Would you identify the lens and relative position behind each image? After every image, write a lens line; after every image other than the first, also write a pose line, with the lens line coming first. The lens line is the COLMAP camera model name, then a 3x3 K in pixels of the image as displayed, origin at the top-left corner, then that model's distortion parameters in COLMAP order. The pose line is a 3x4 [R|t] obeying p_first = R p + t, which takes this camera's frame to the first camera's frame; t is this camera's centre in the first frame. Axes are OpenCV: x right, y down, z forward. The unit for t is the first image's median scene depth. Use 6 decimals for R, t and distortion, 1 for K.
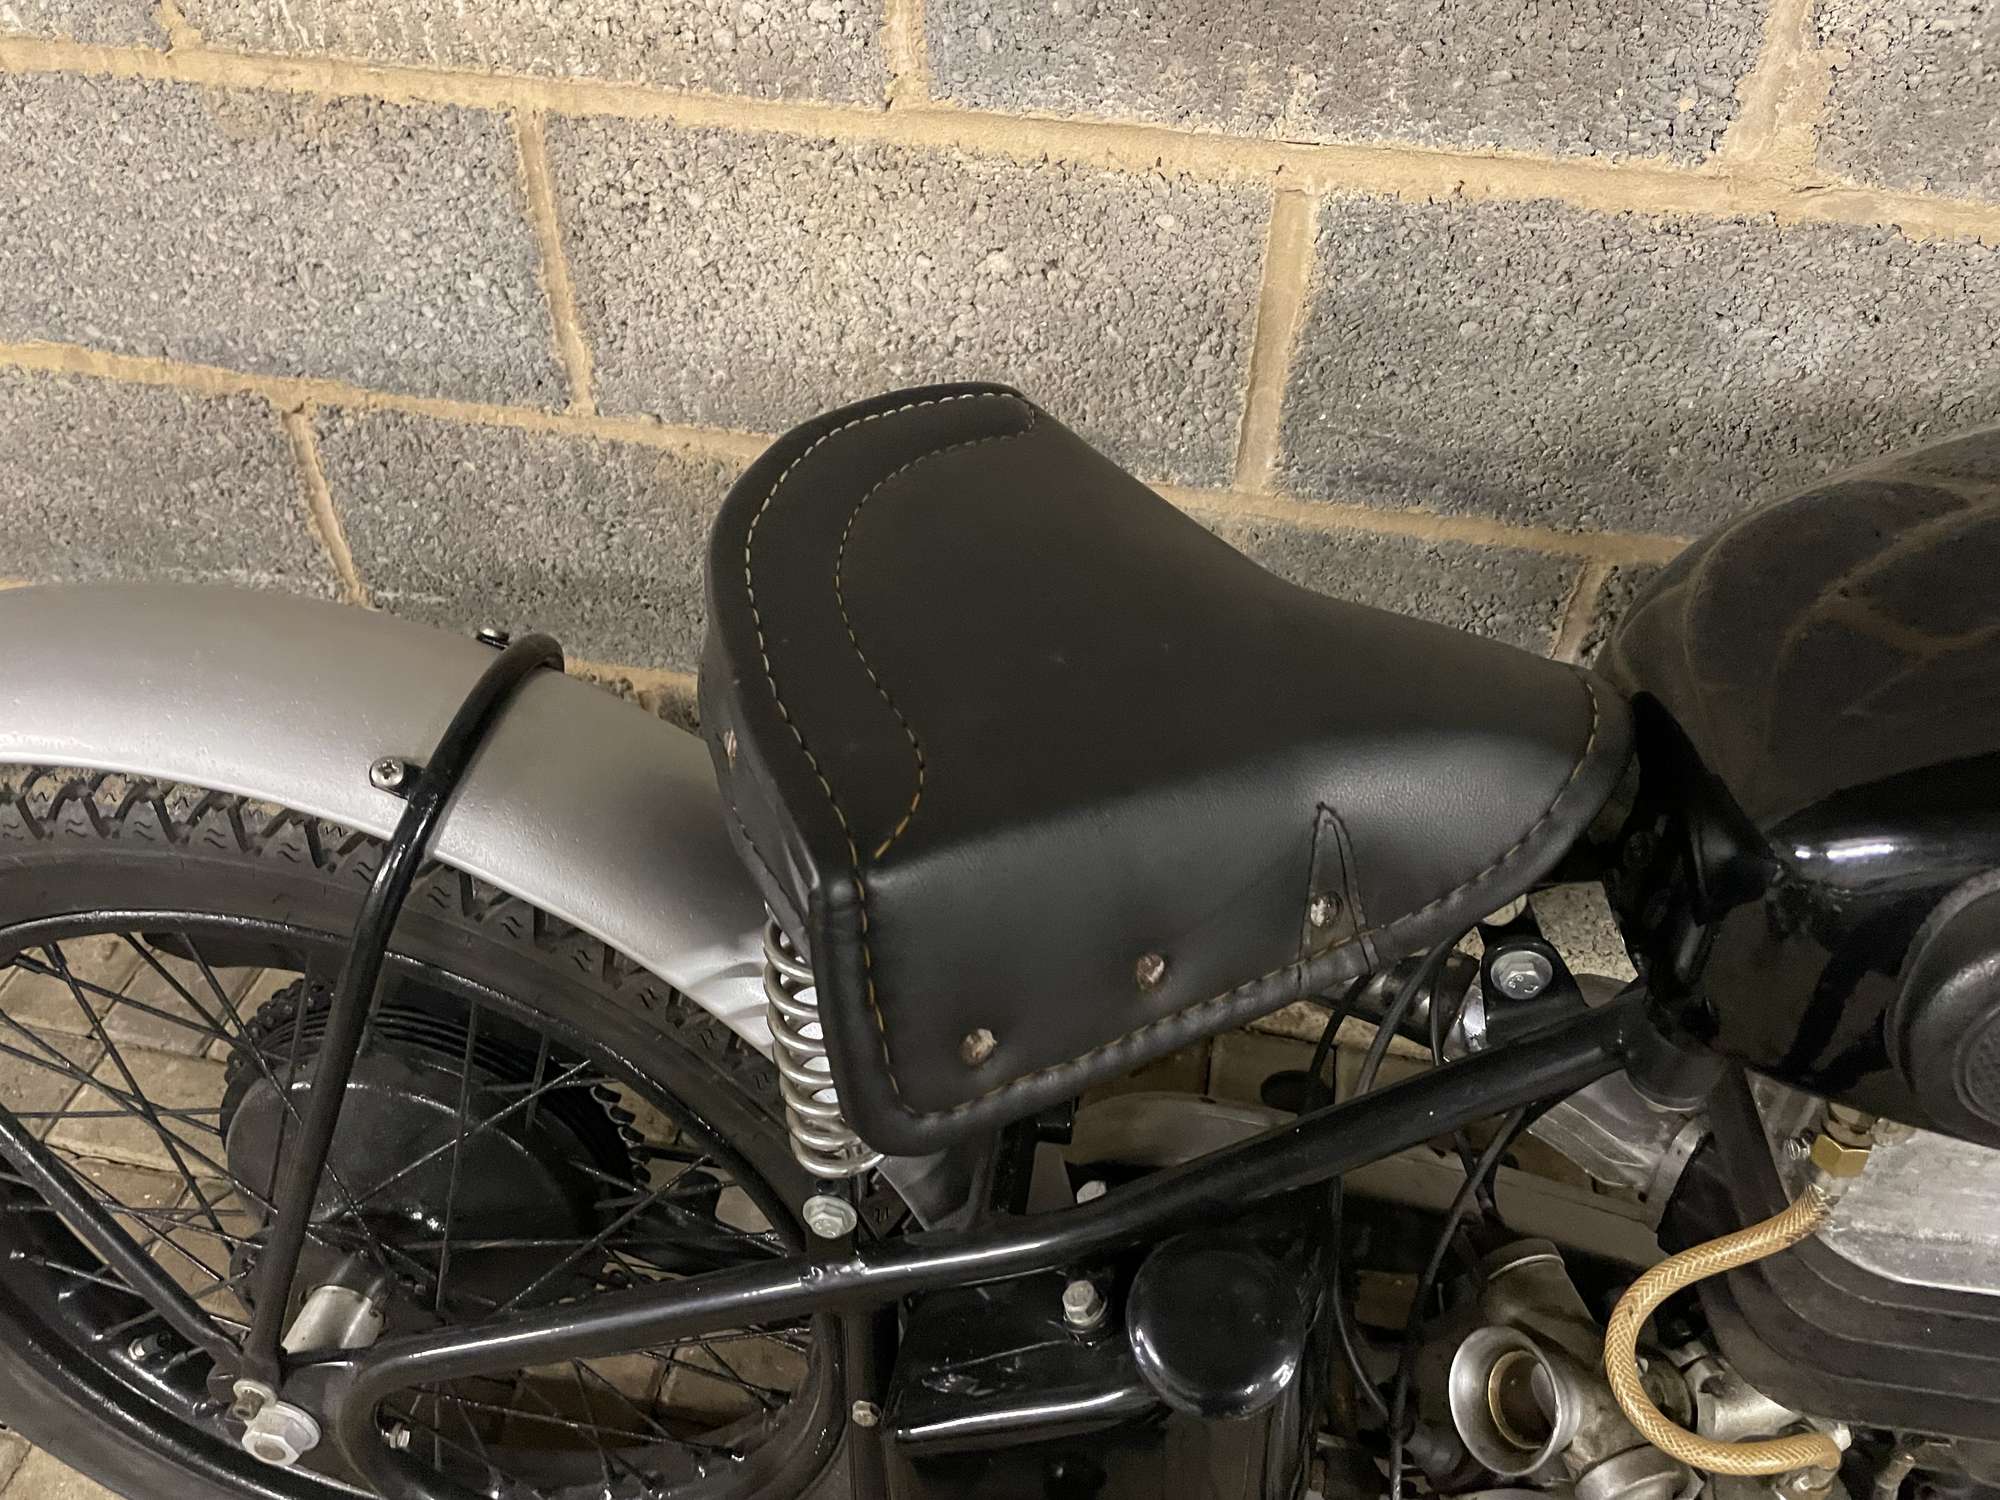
lens RADIAL K [[1528.7, 0, 982.4], [0, 1528.7, 726.0], [0, 0, 1]] dist [0.083333, -0.120966]
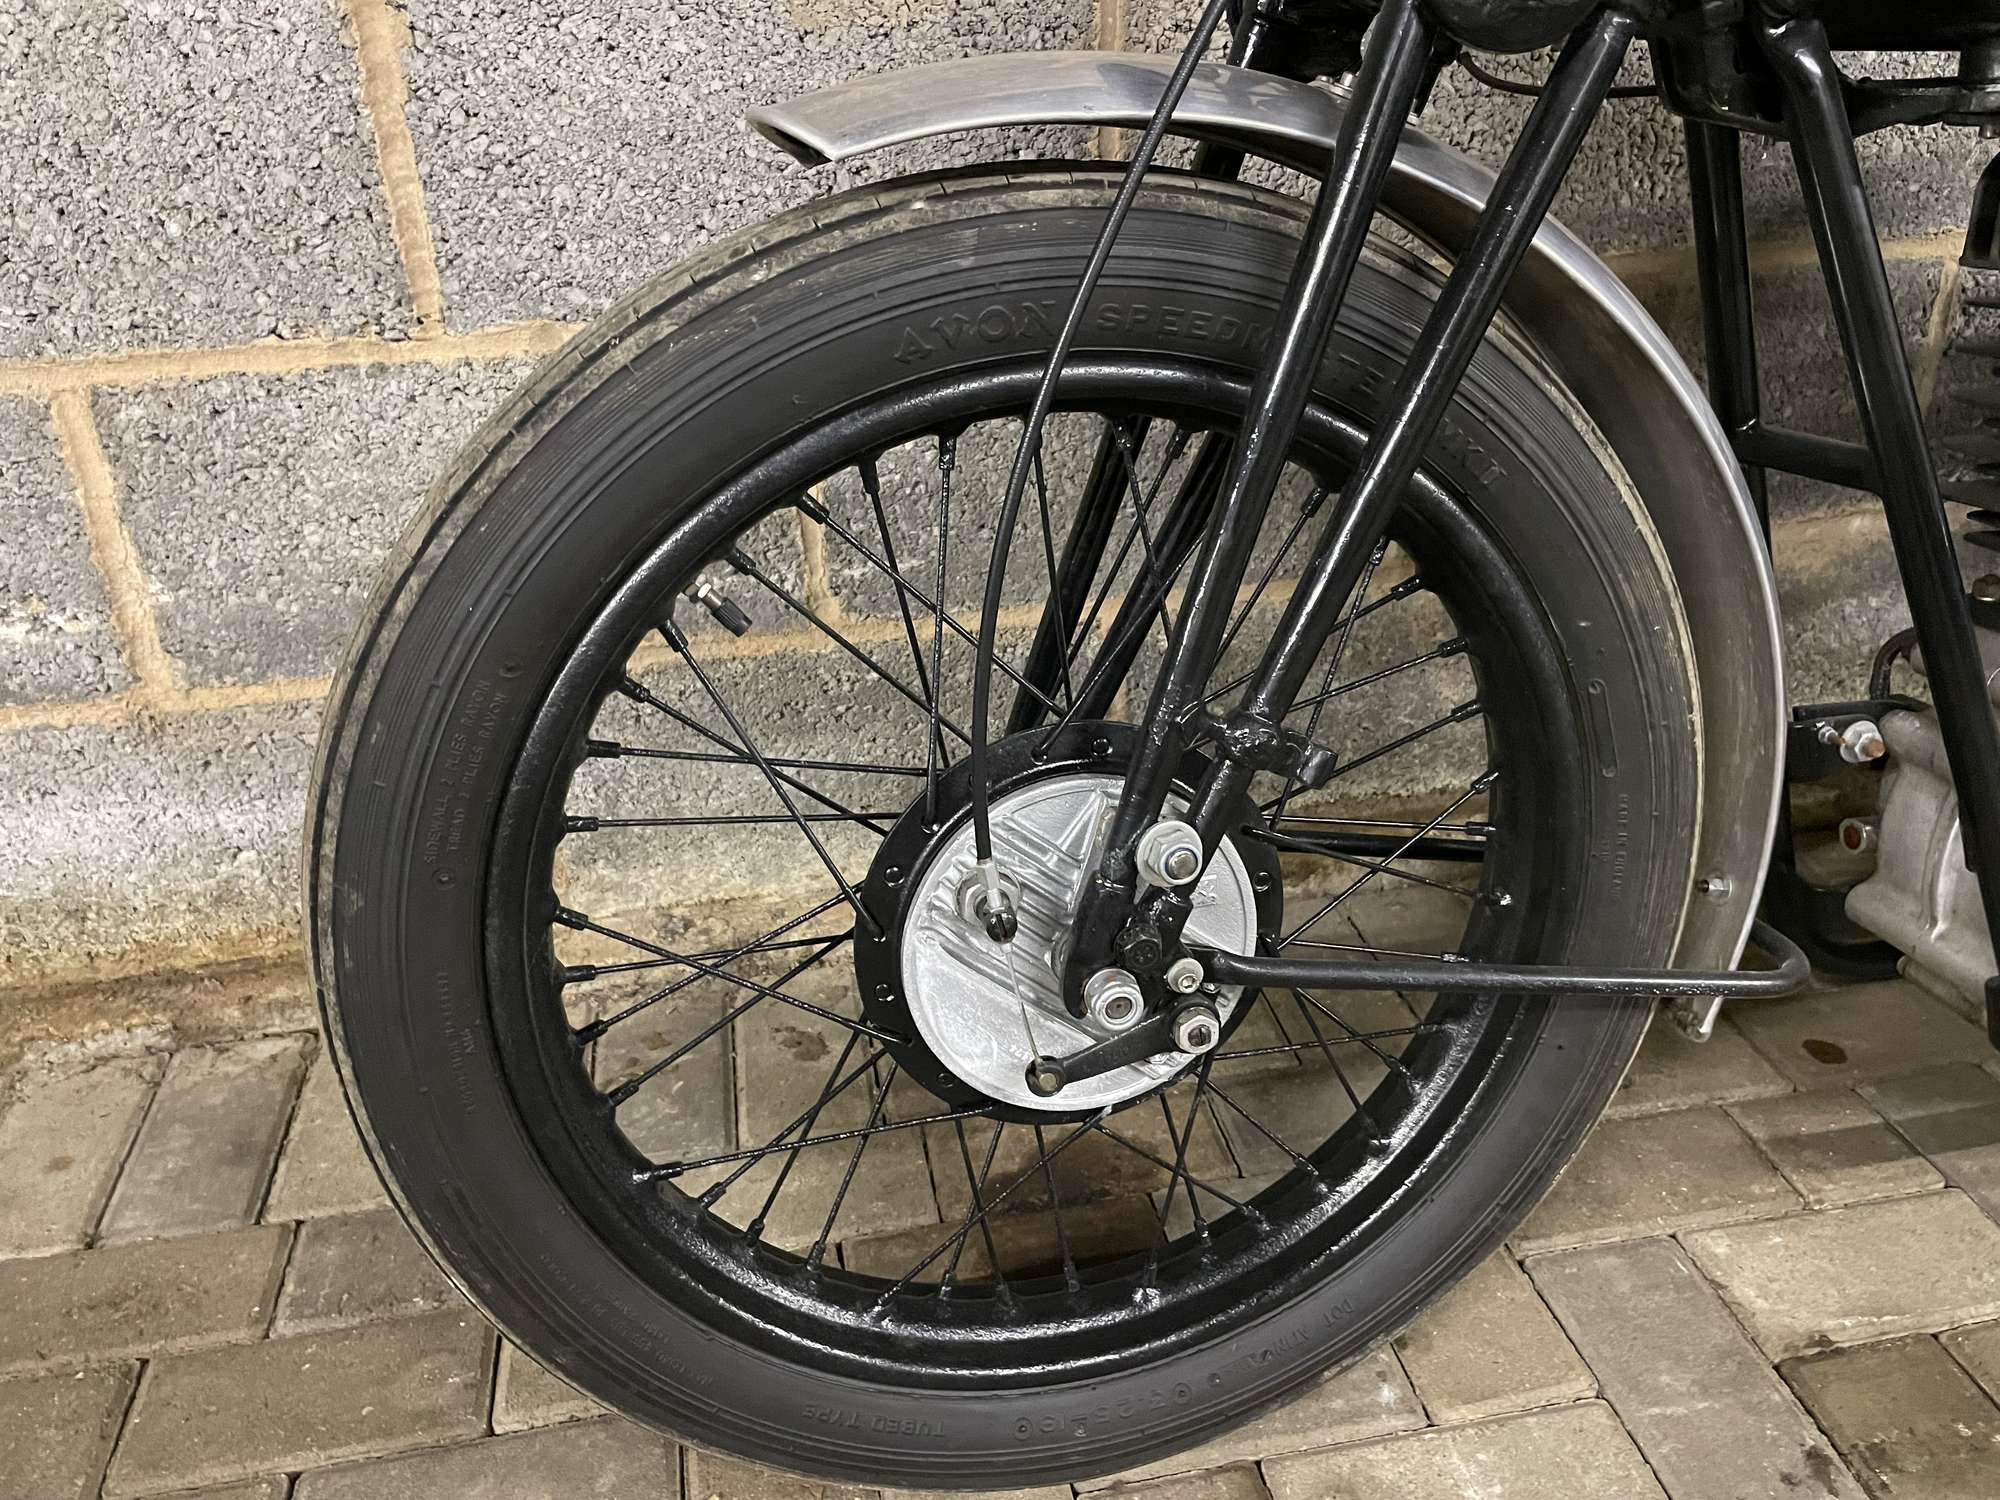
lens RADIAL K [[1528.7, 0, 1011.3], [0, 1528.7, 747.2], [0, 0, 1]] dist [0.083333, -0.120966]
pose [[0.922000, -0.210094, 0.325233, -0.781744], [0.290216, 0.931019, -0.221310, 0.312685], [-0.256302, 0.298436, 0.919372, 0.184409]]
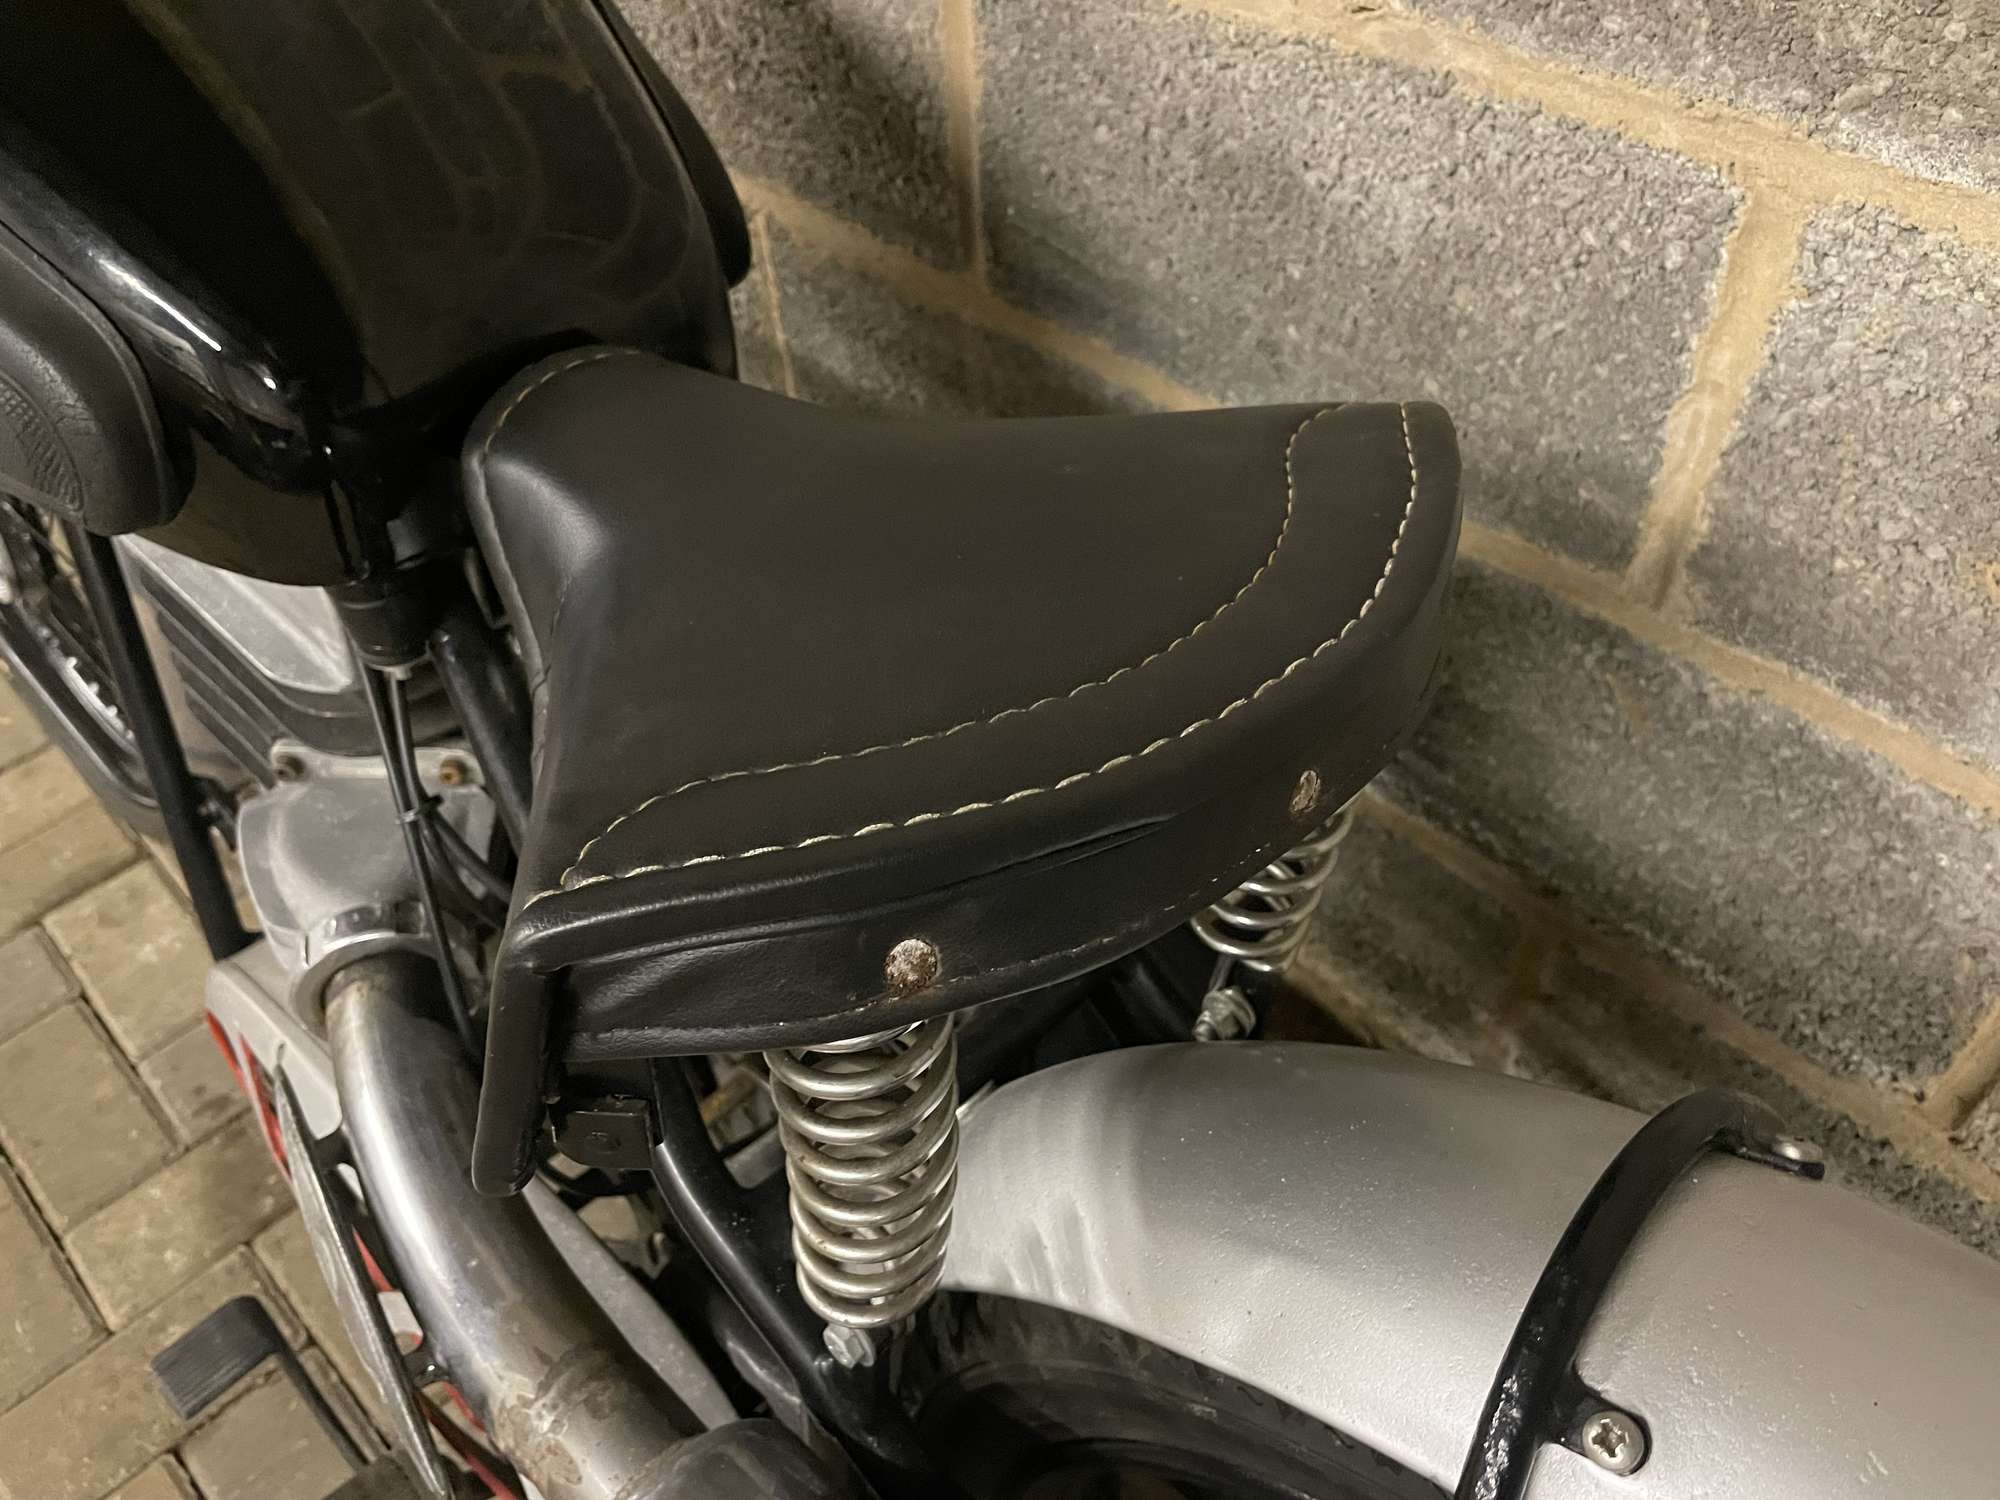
lens RADIAL K [[1528.7, 0, 986.2], [0, 1528.7, 749.5], [0, 0, 1]] dist [0.083333, -0.120966]
pose [[0.819229, 0.372927, -0.435648, 0.736399], [-0.342425, 0.927489, 0.150031, -0.029064], [0.460009, 0.026267, 0.887525, 0.152148]]
